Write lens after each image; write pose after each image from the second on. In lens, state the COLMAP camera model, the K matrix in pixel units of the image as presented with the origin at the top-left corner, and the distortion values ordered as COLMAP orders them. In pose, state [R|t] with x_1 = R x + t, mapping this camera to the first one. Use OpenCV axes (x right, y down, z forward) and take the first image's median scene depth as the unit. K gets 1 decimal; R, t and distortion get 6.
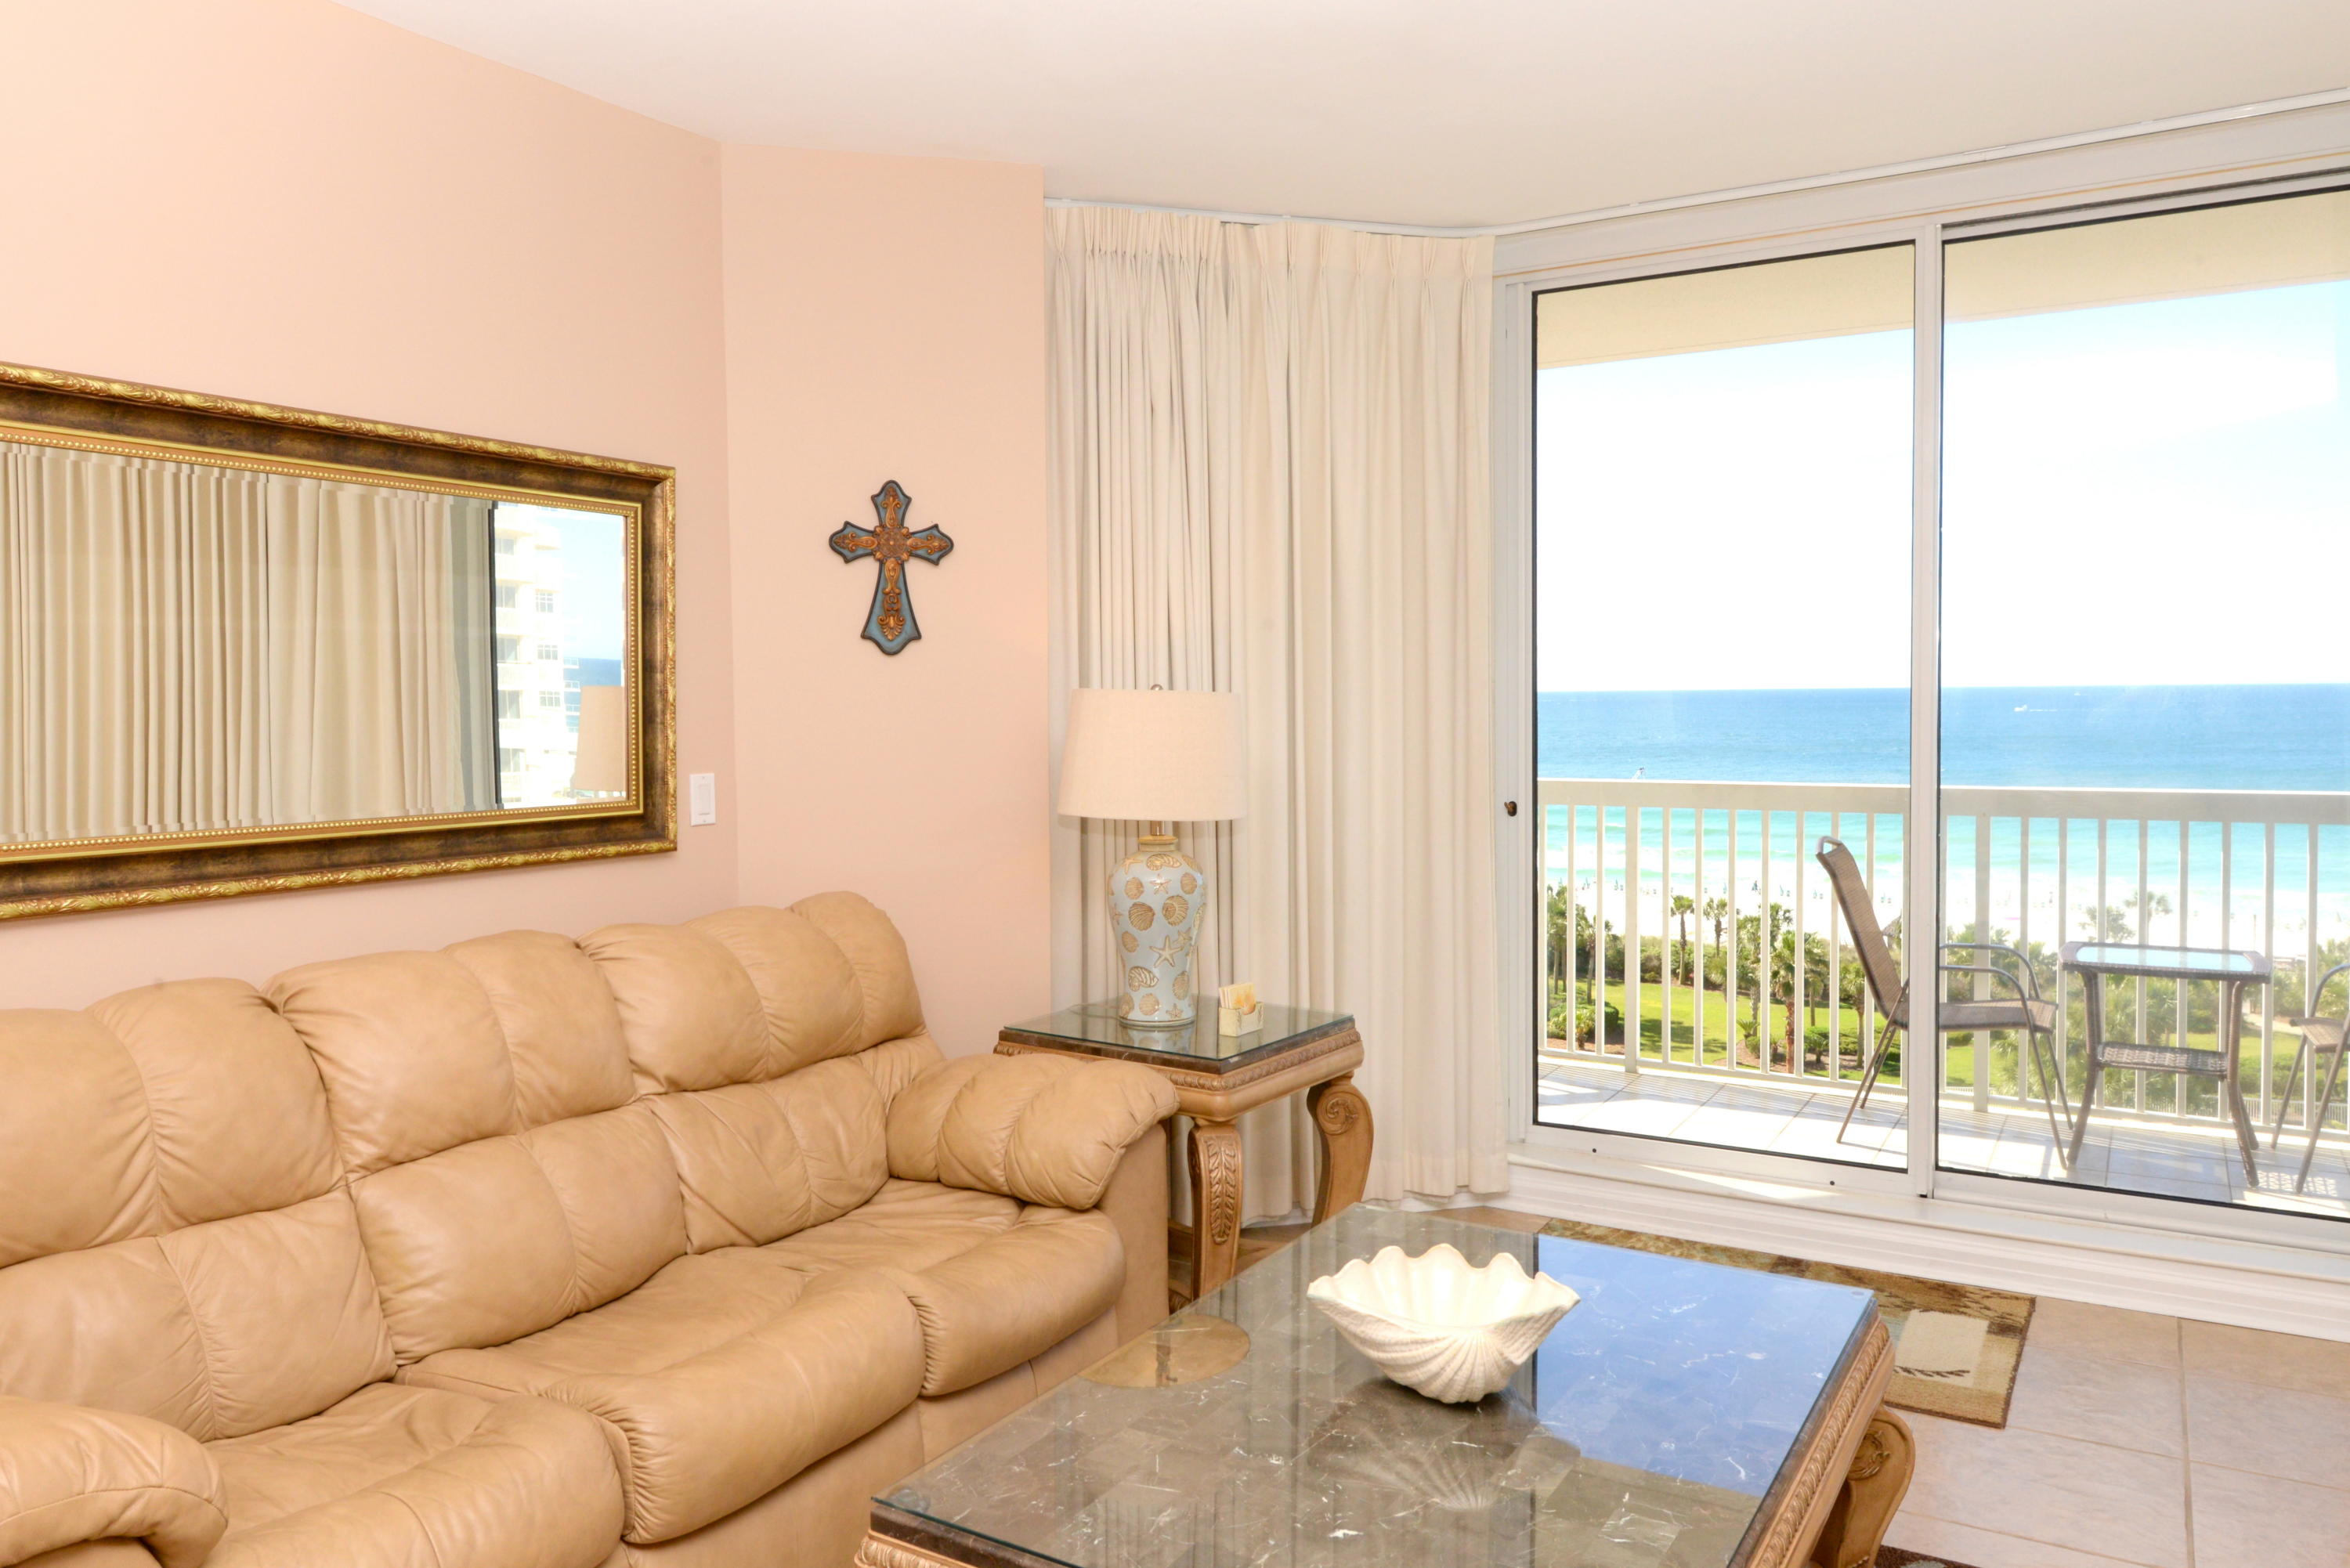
lens RADIAL K [[1638.0, 0, 1178.3], [0, 1638.0, 773.8], [0, 0, 1]] dist [0.003392, -0.000396]
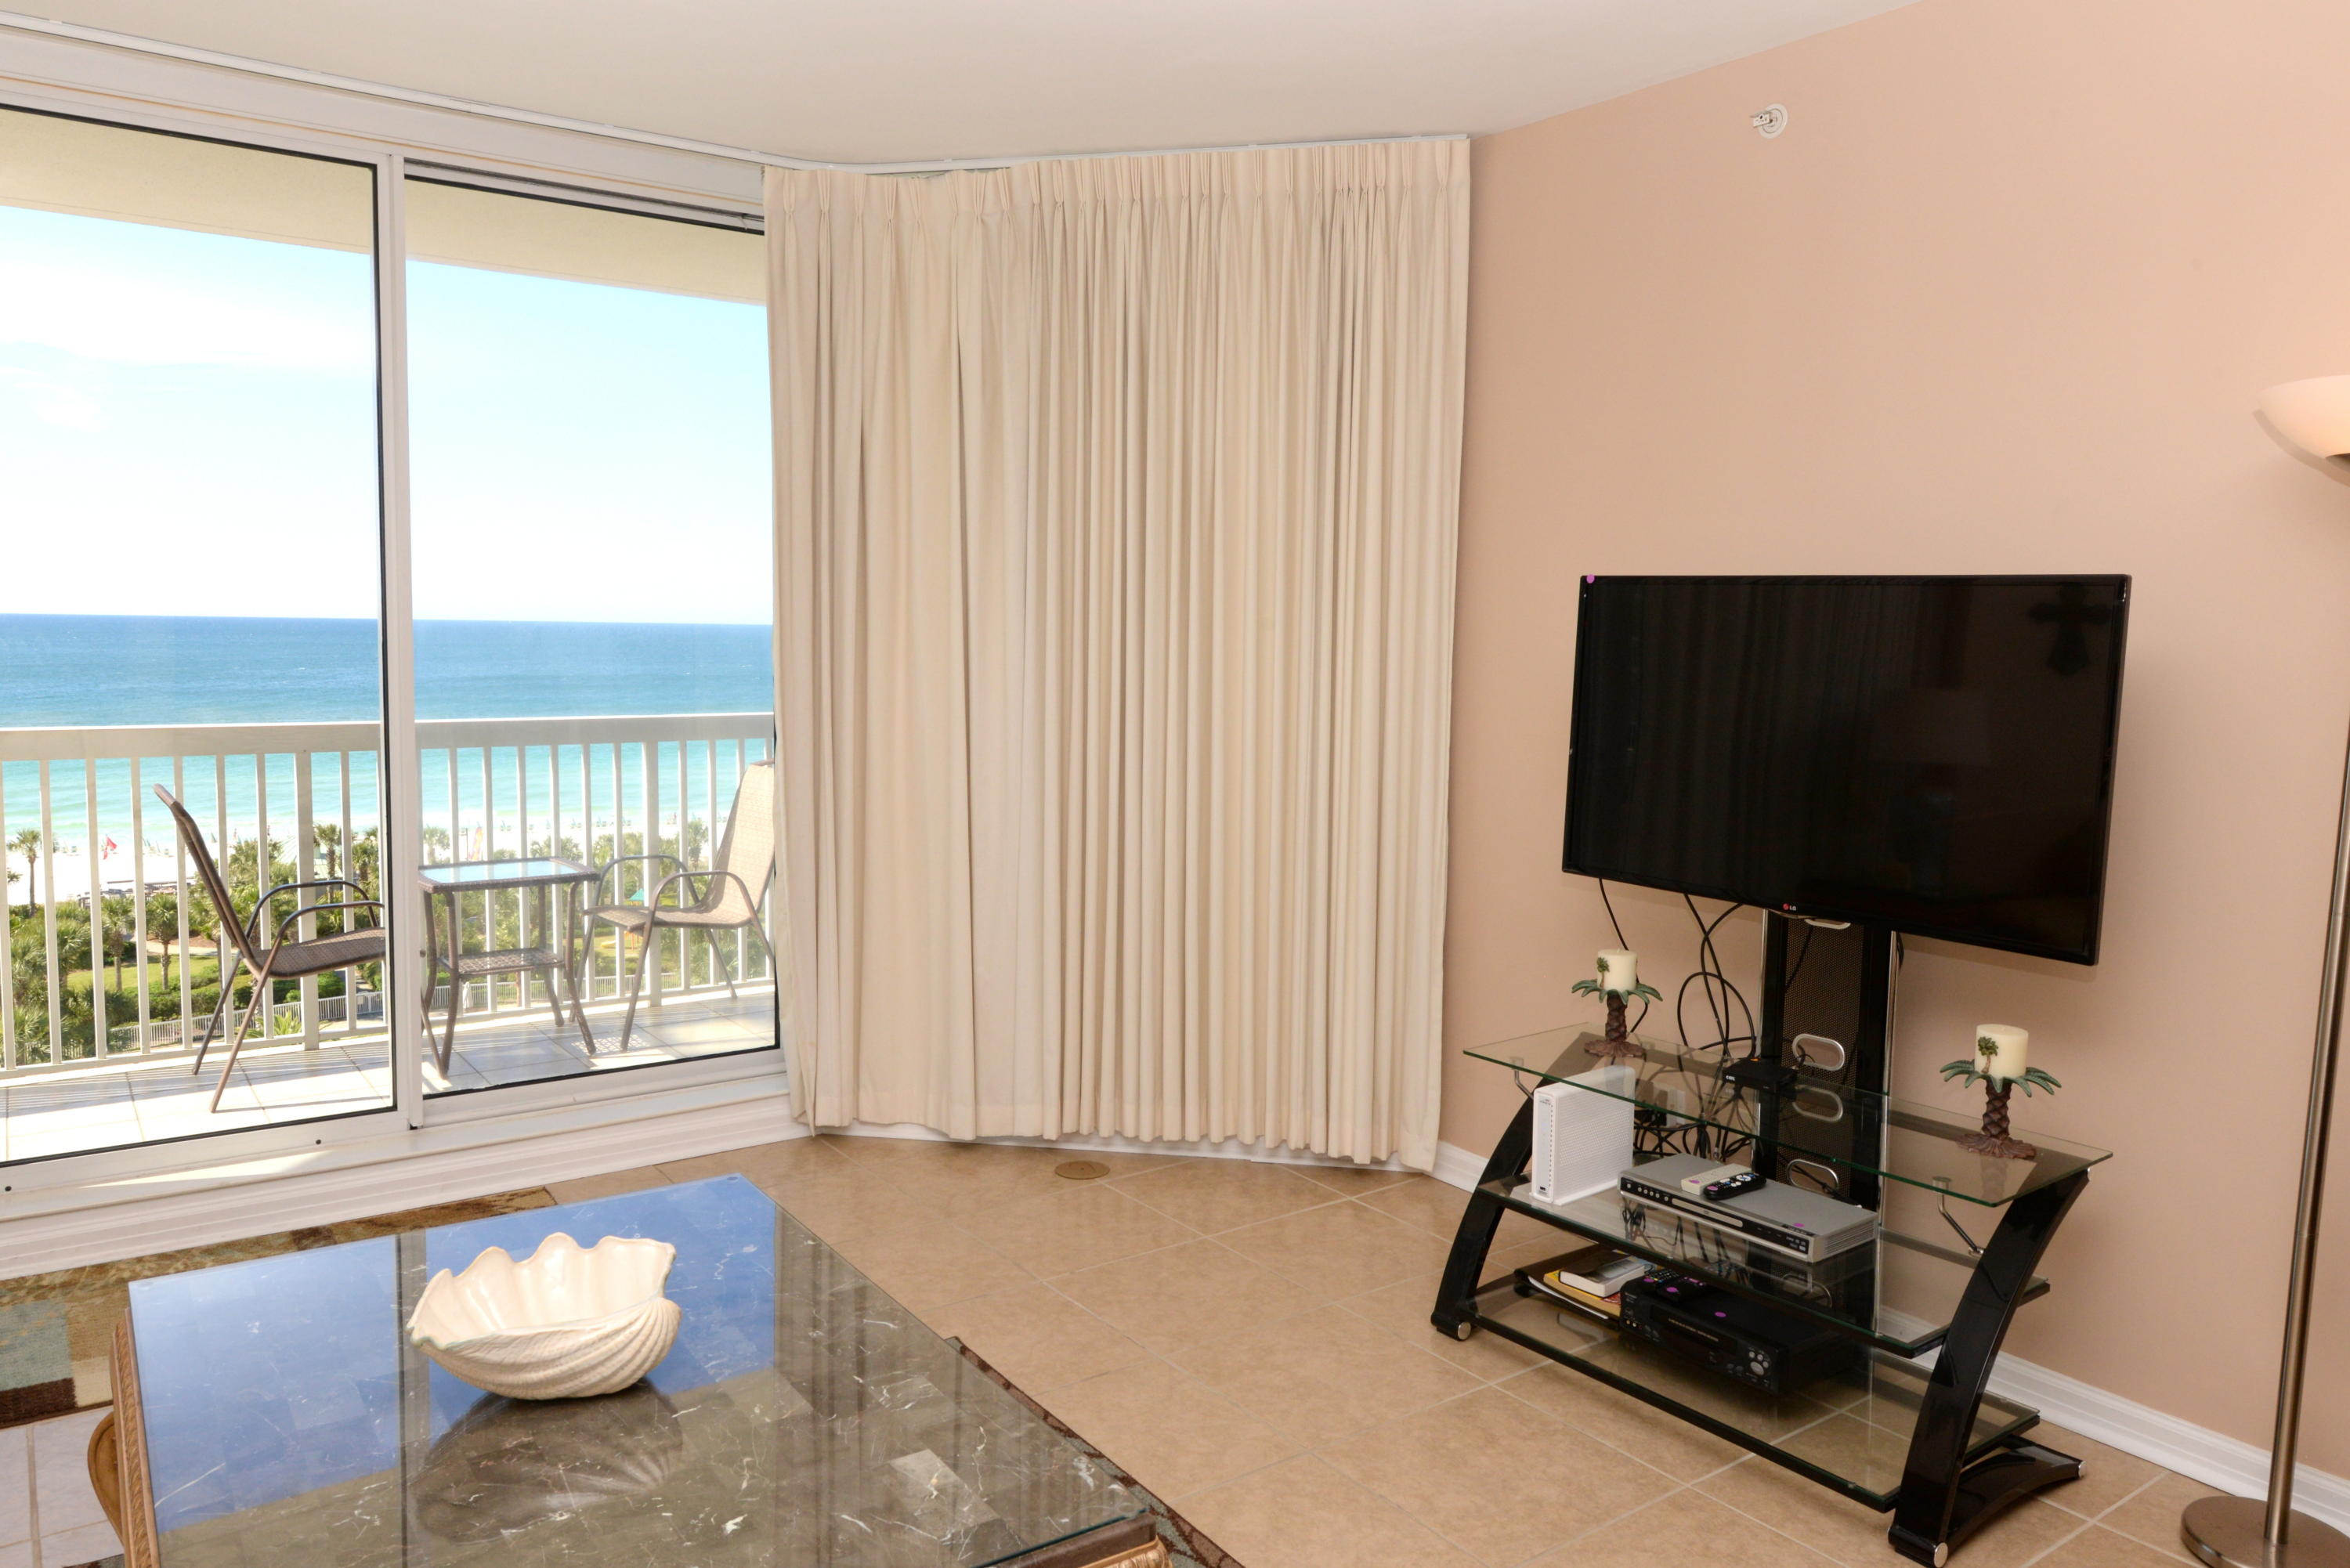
lens RADIAL K [[1638.0, 0, 1178.3], [0, 1638.0, 773.8], [0, 0, 1]] dist [0.003392, -0.000396]
pose [[0.401964, -0.063426, 0.913456, -0.300756], [0.025448, 0.997987, 0.058097, -0.008188], [-0.915302, -0.000107, 0.402768, 0.182950]]
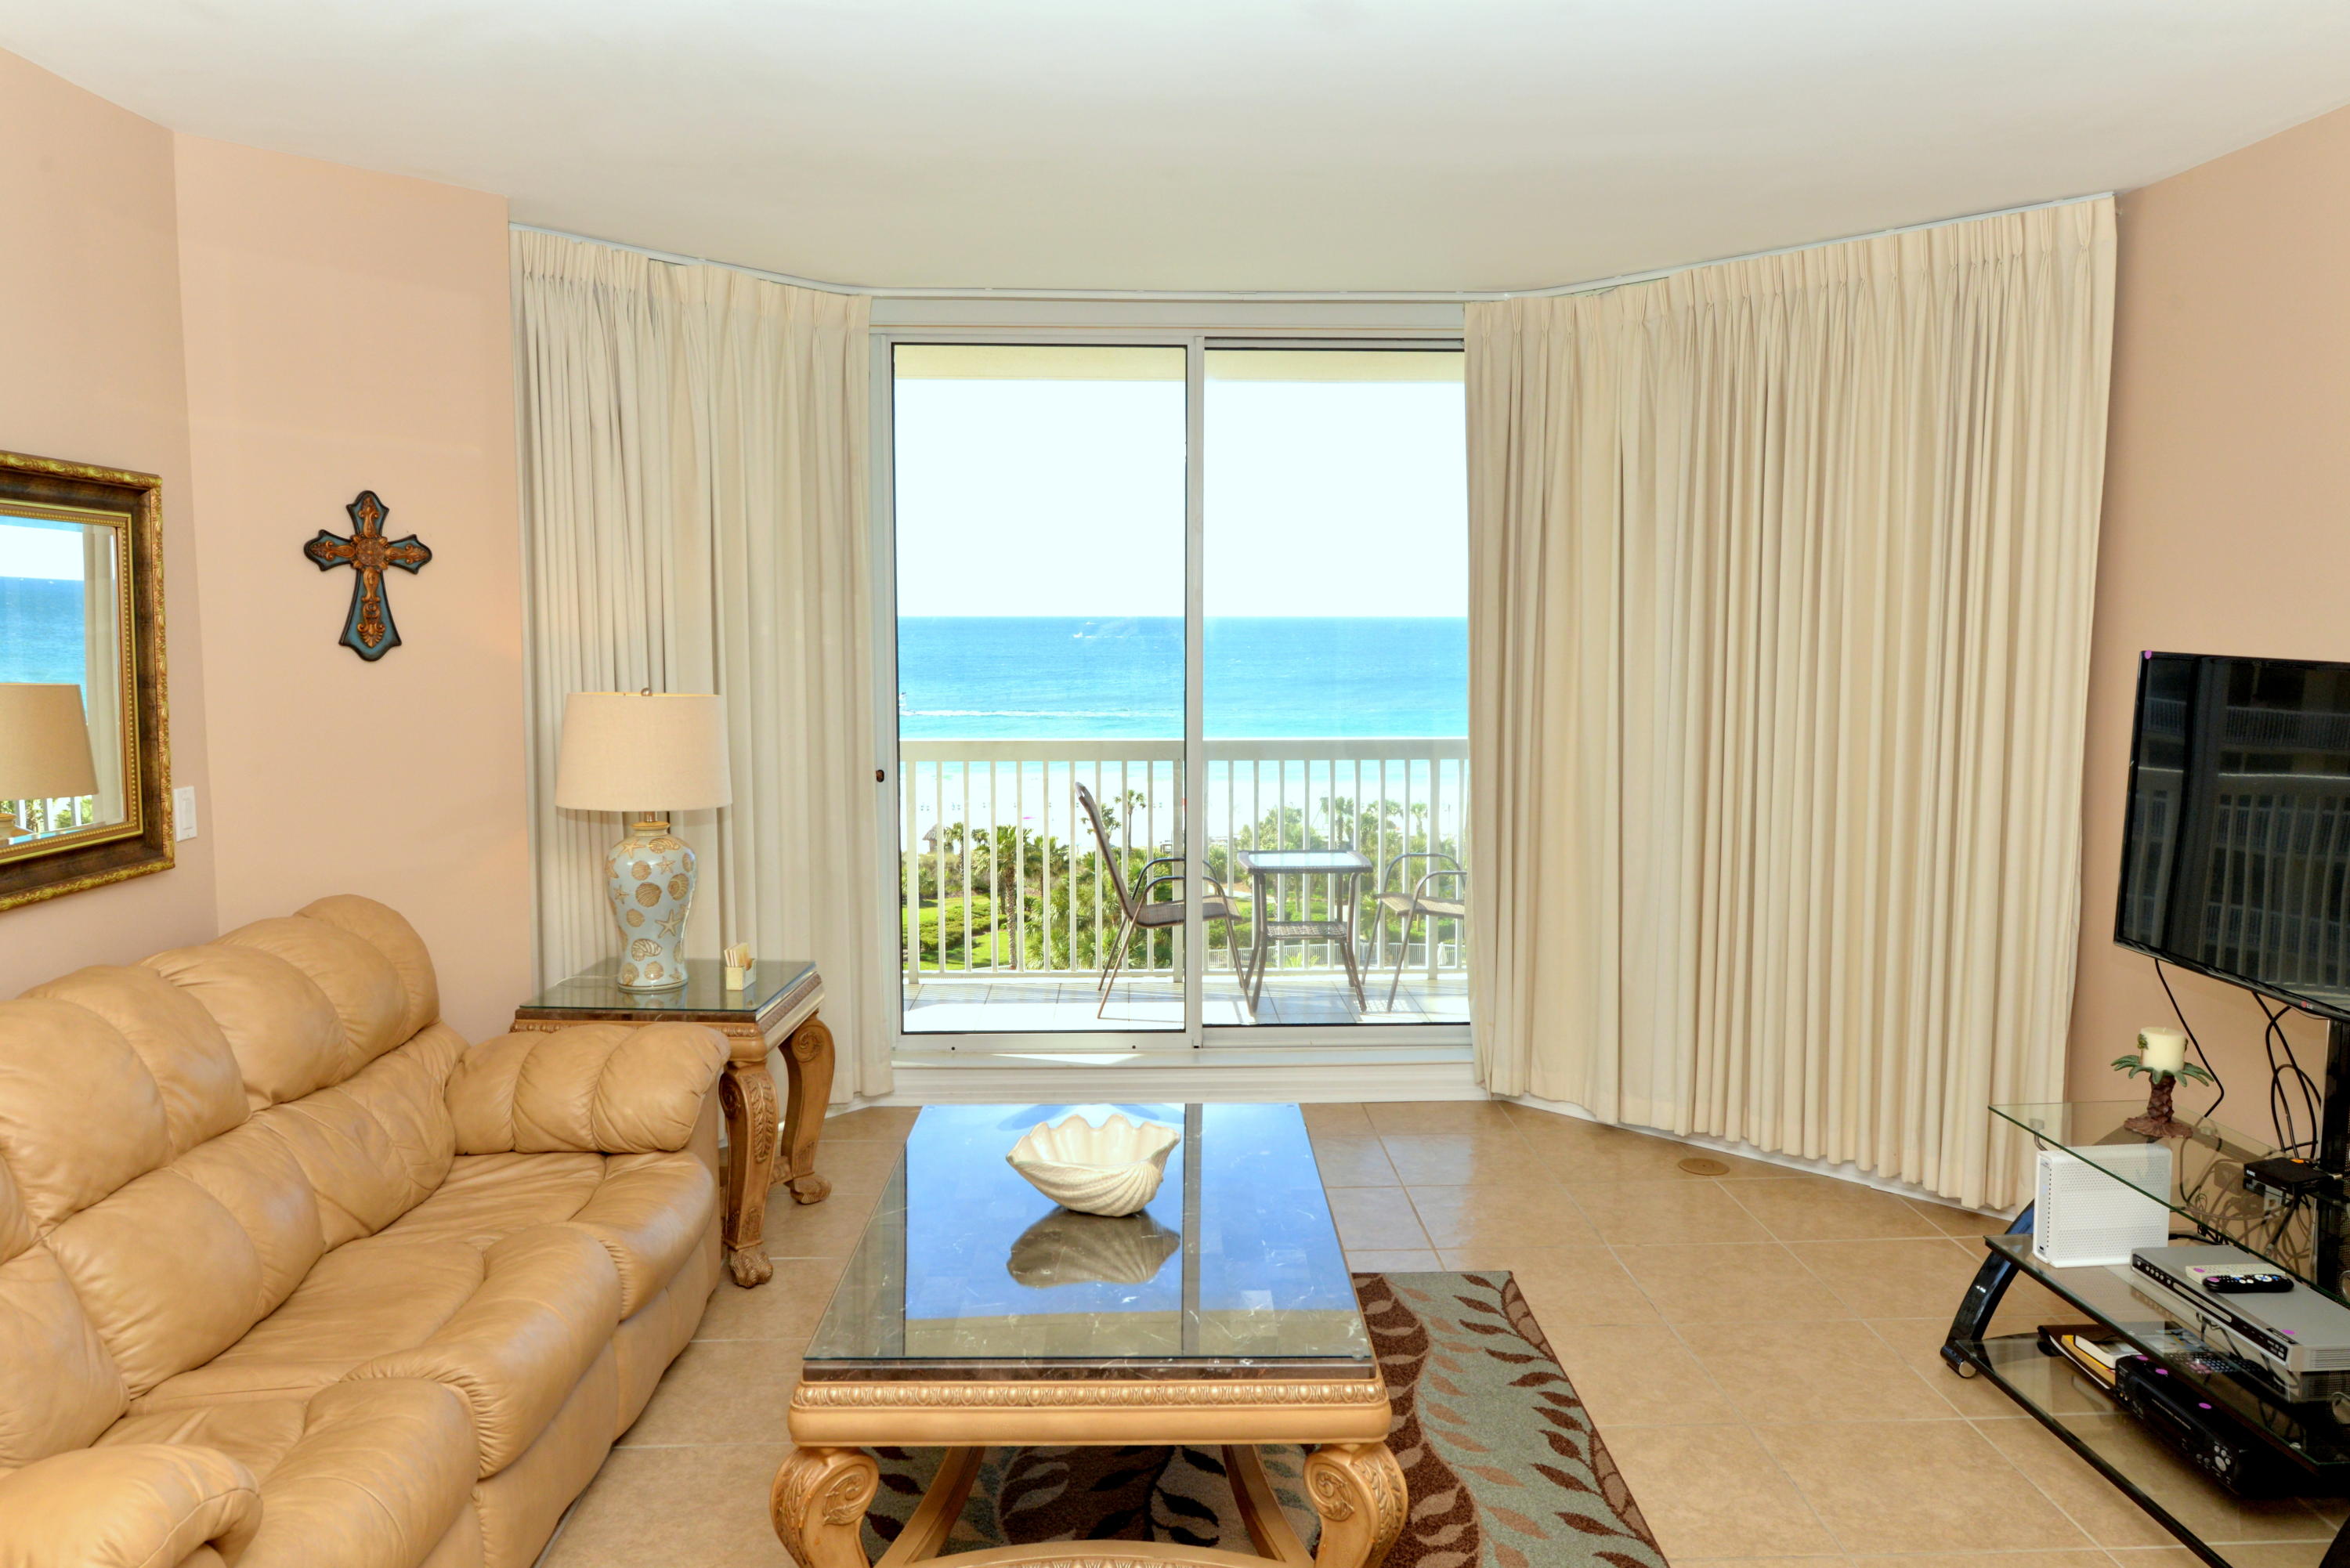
lens RADIAL K [[1588.5, 0, 1175.0], [0, 1588.5, 784.0], [0, 0, 1]] dist [0.005517, 0.001001]
pose [[0.842498, -0.046719, 0.536670, -0.300658], [0.017273, 0.998063, 0.059769, -0.048427], [-0.538423, -0.041085, 0.841673, -0.116837]]
